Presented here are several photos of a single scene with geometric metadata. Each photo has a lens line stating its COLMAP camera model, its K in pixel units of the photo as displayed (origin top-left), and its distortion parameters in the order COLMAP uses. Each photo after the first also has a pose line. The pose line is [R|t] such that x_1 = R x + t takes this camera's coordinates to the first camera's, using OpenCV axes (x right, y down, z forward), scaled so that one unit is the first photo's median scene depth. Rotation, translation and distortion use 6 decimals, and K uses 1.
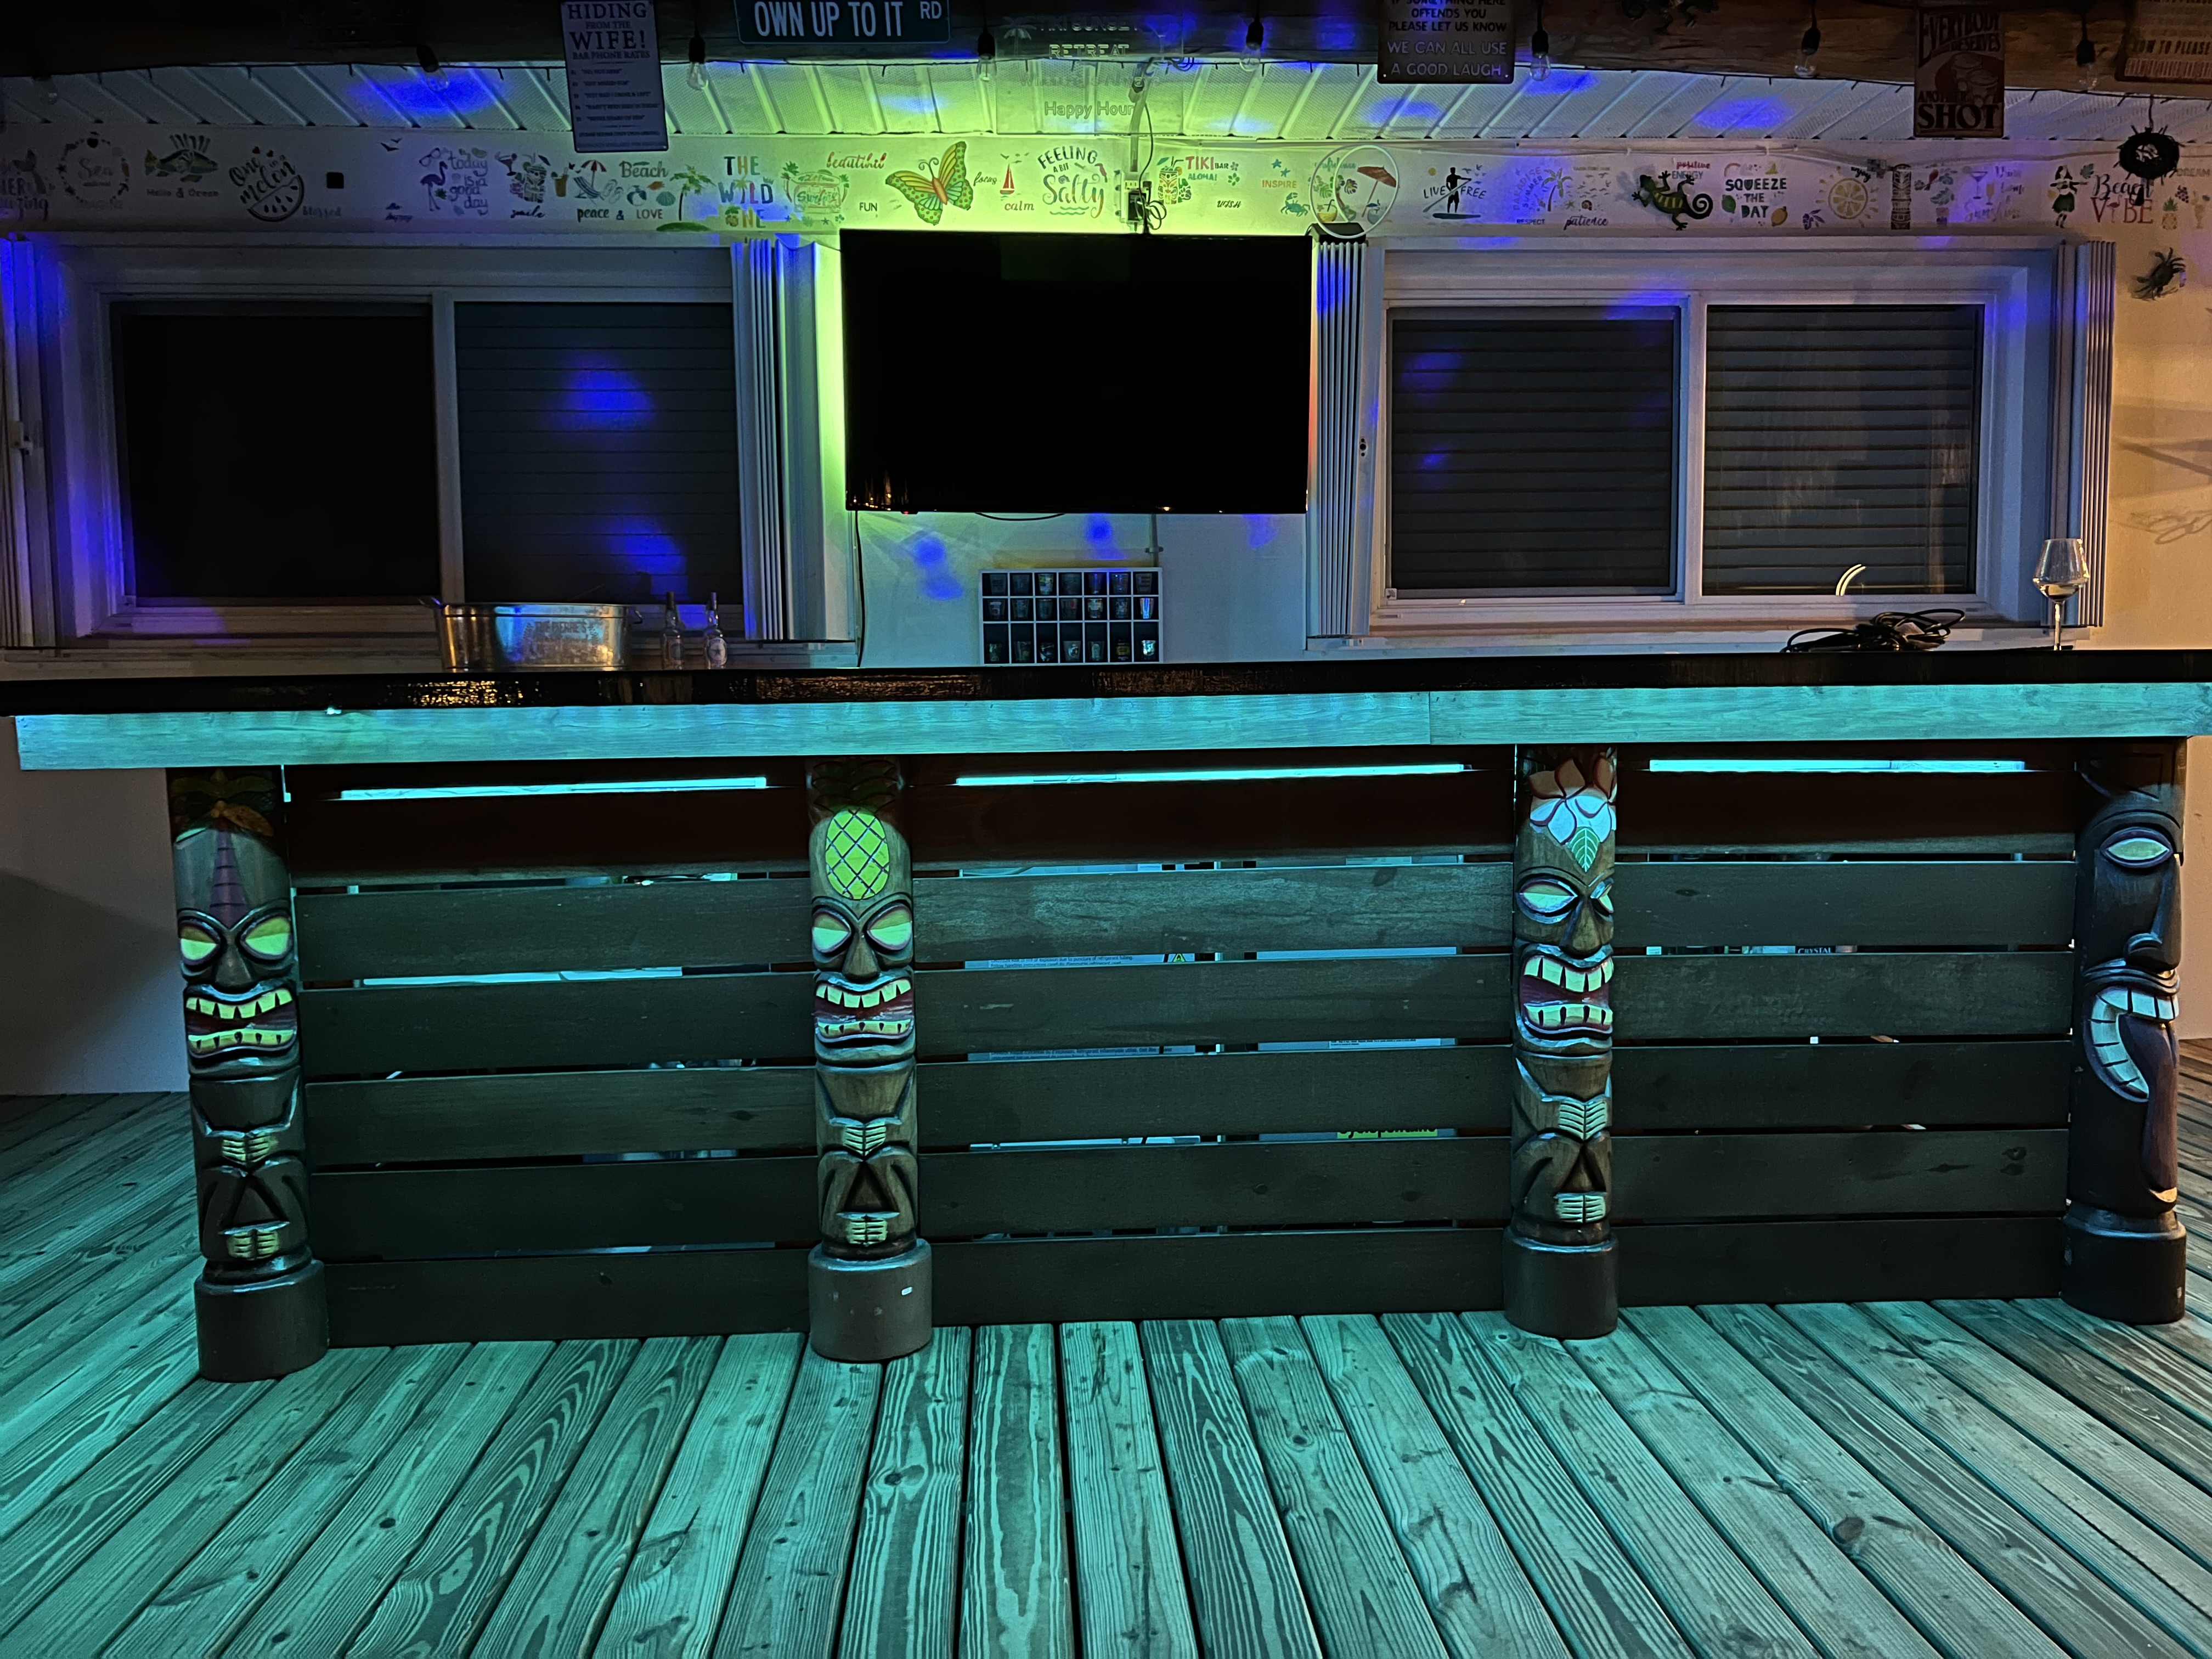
lens RADIAL K [[1671.1, 0, 1109.1], [0, 1671.1, 827.8], [0, 0, 1]] dist [0.018607, -0.003248]
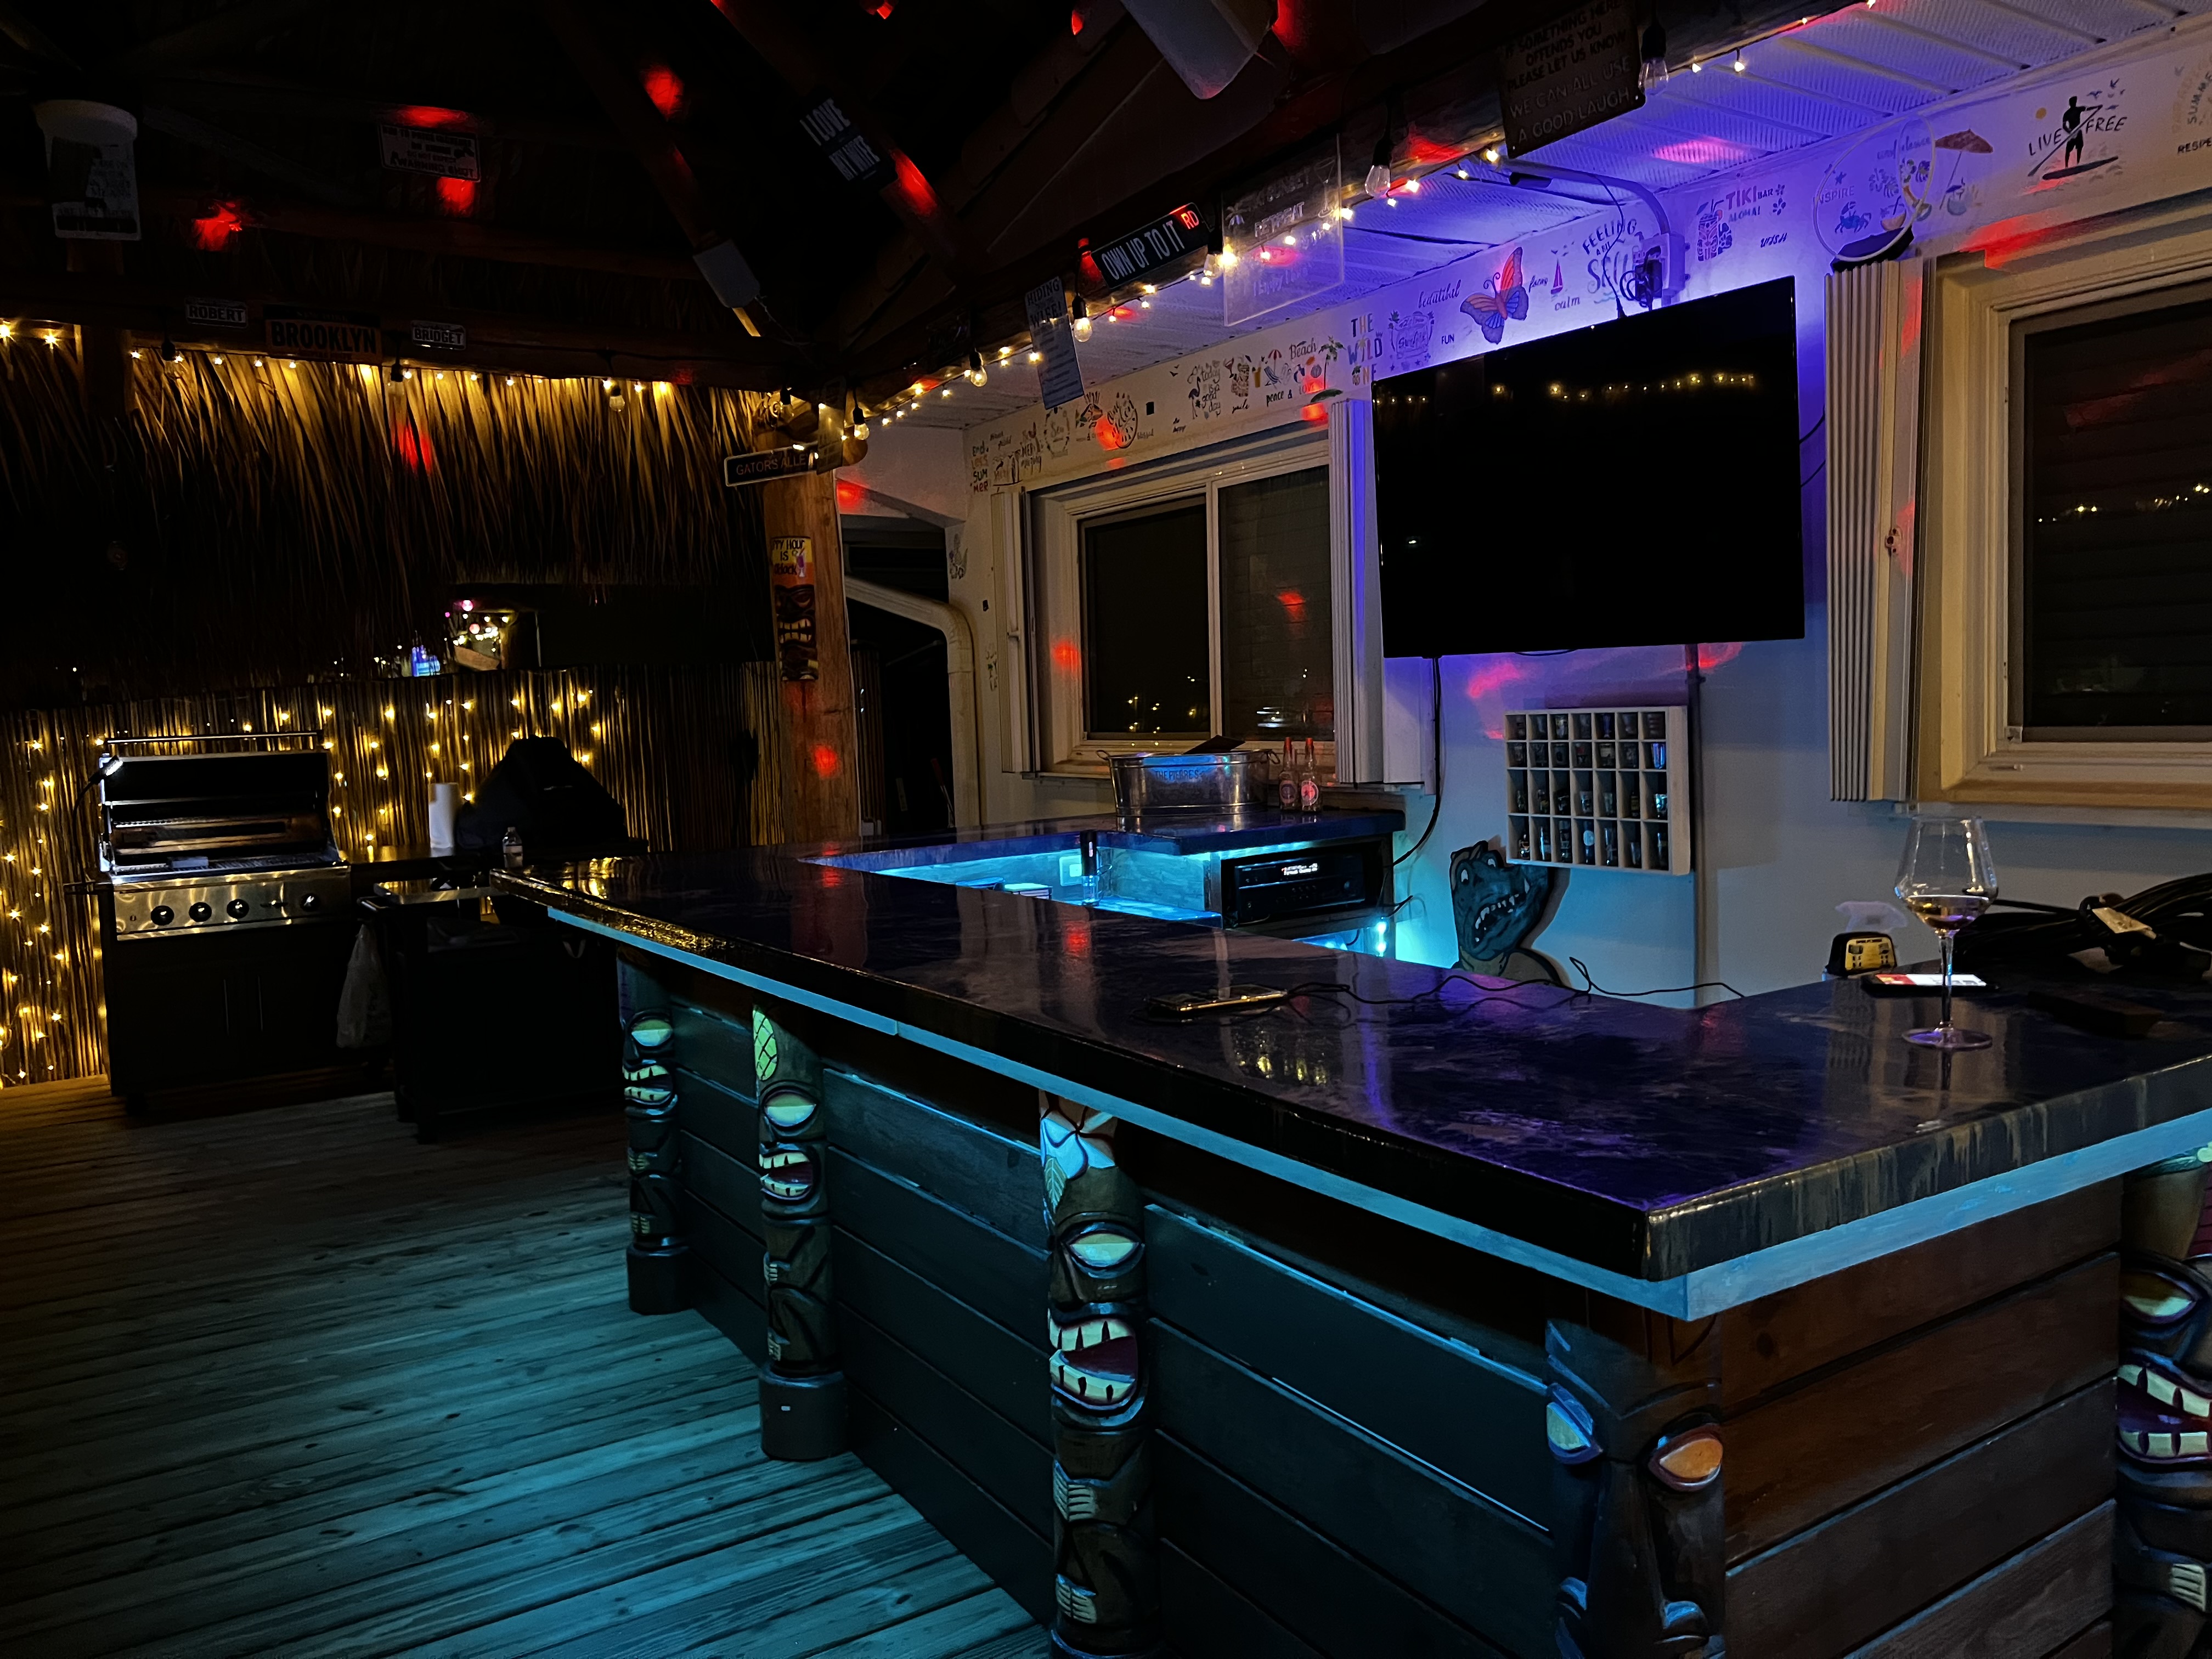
lens RADIAL K [[1663.7, 0, 1137.9], [0, 1663.7, 812.2], [0, 0, 1]] dist [0.053429, -0.061903]
pose [[0.497220, 0.053139, -0.865996, 0.642316], [-0.040442, 0.998457, 0.038047, -0.130885], [0.866682, 0.016105, 0.498602, 0.377529]]
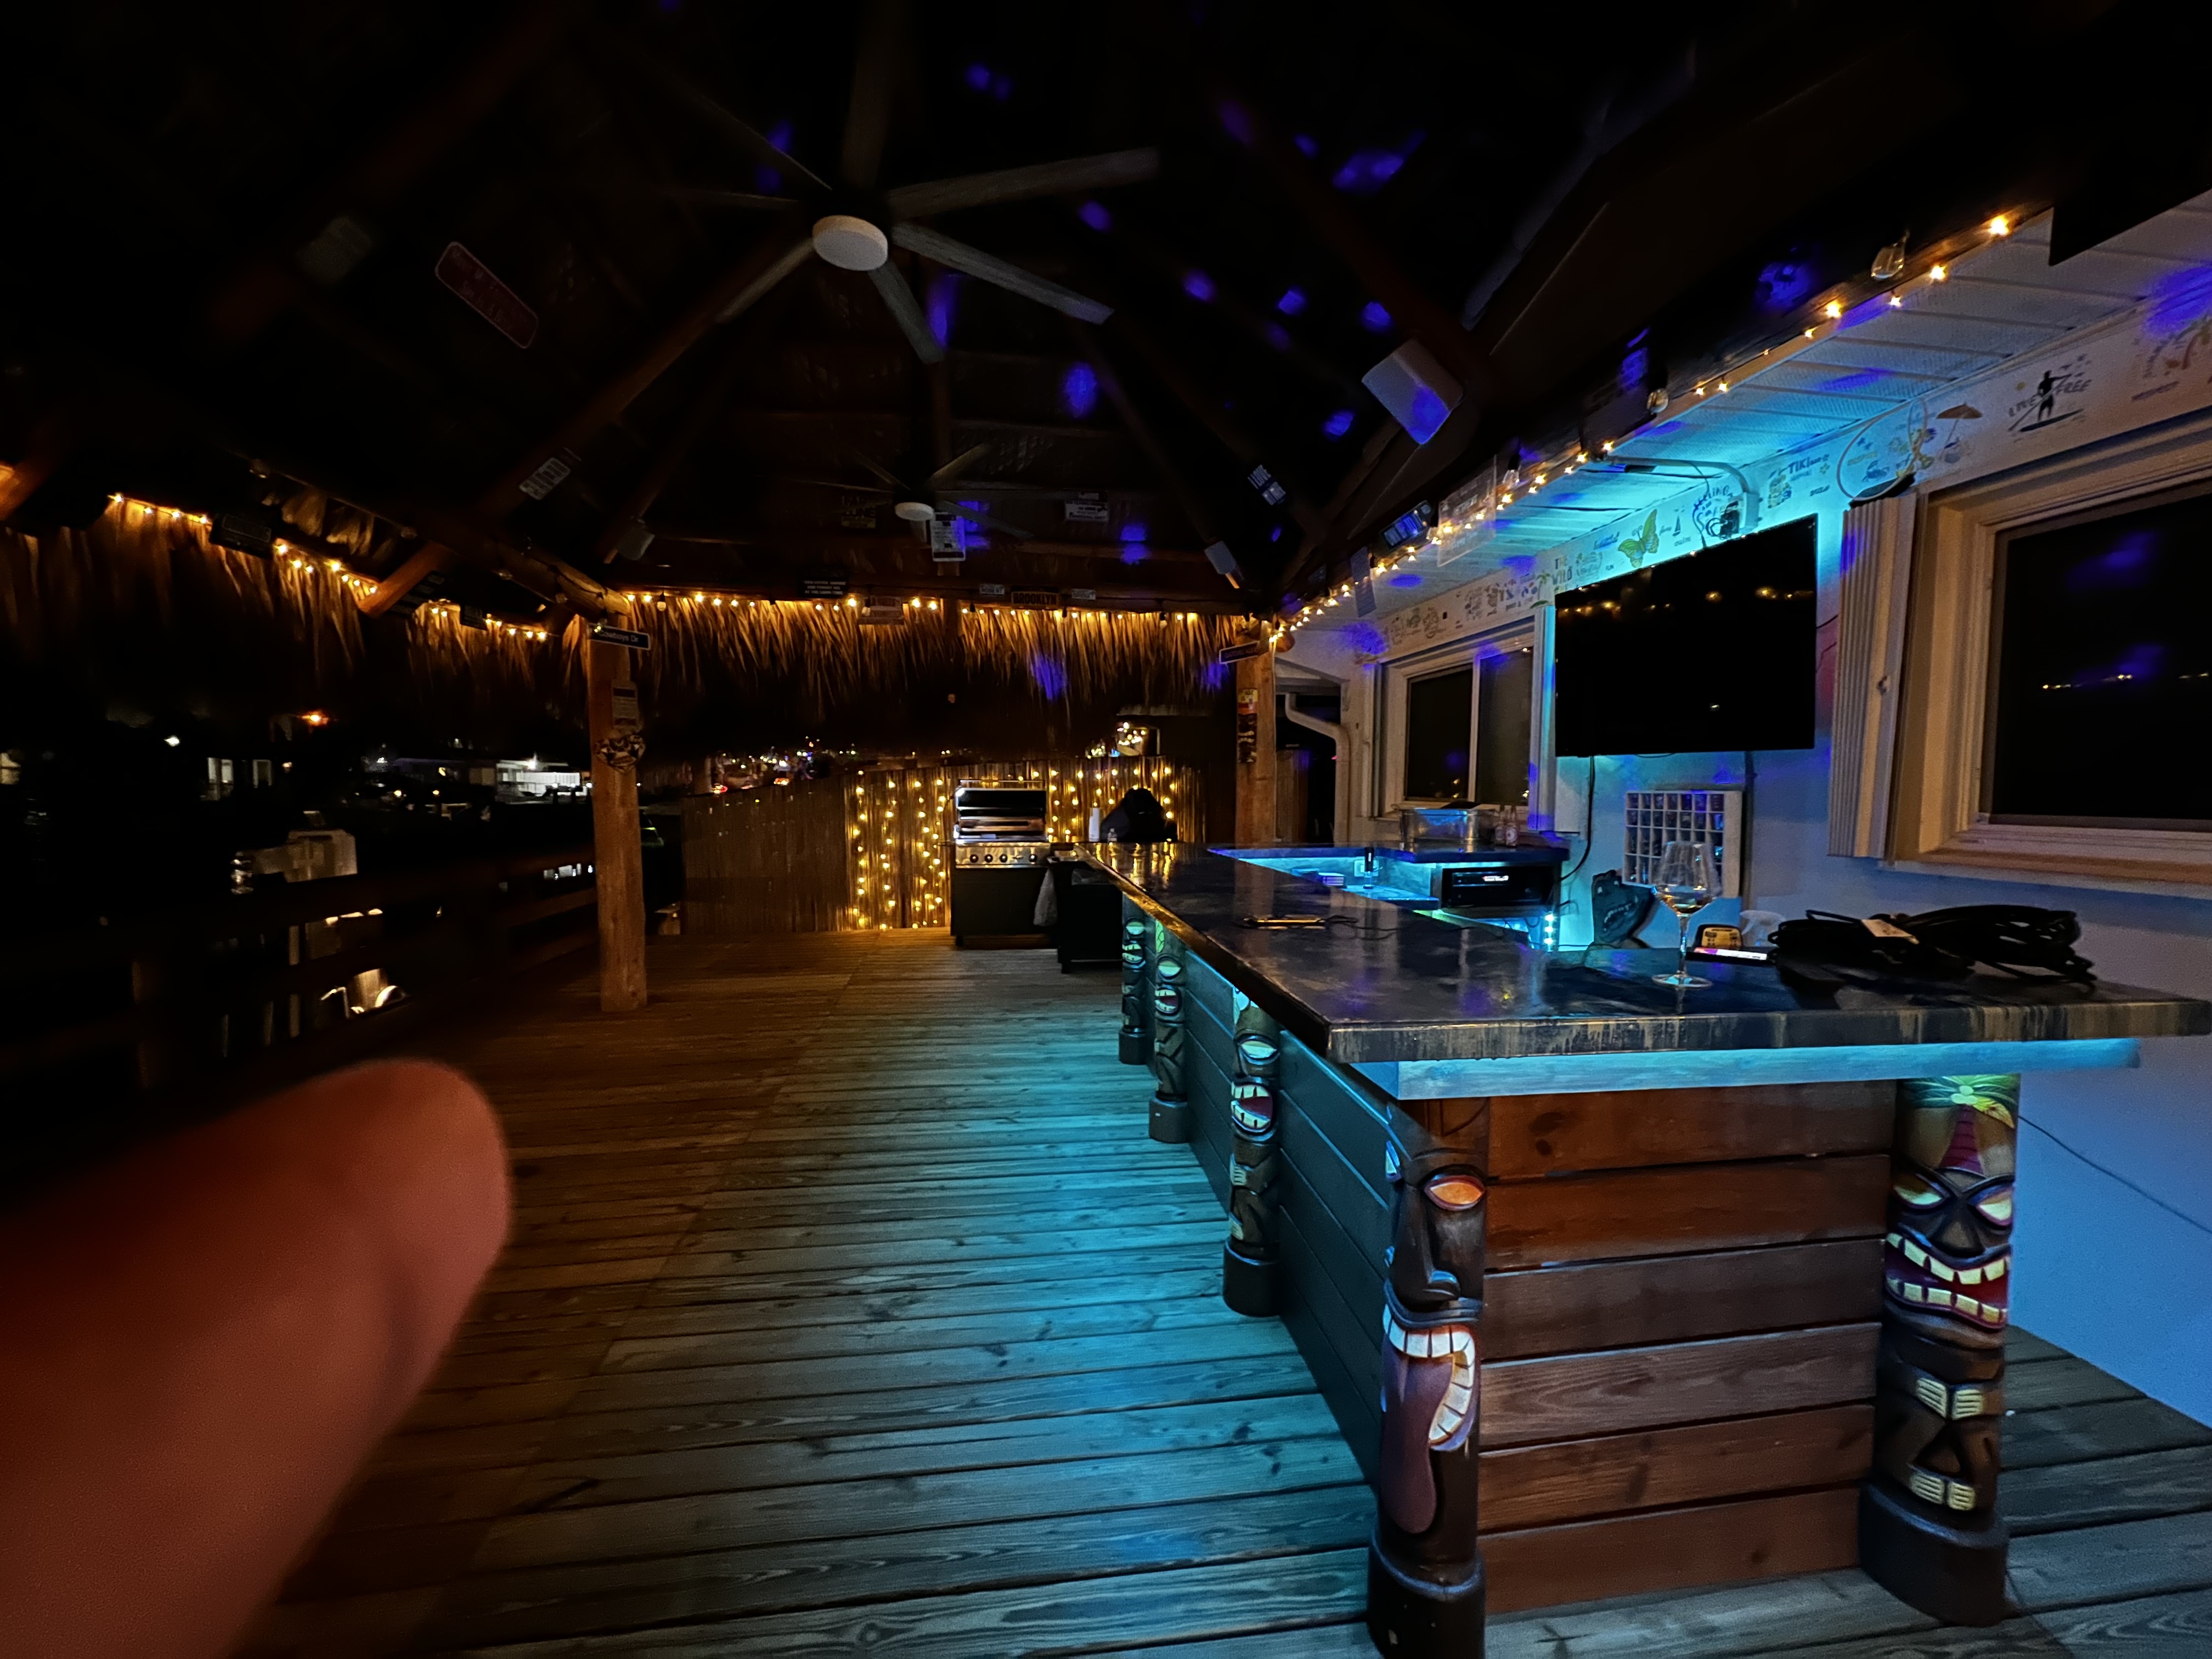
lens RADIAL K [[884.9, 0, 1111.8], [0, 884.9, 832.6], [0, 0, 1]] dist [-0.001917, 0.000235]
pose [[0.080299, 0.065022, -0.994648, 0.705976], [-0.089598, 0.994301, 0.057766, -0.126548], [0.992736, 0.084480, 0.085667, 0.487509]]
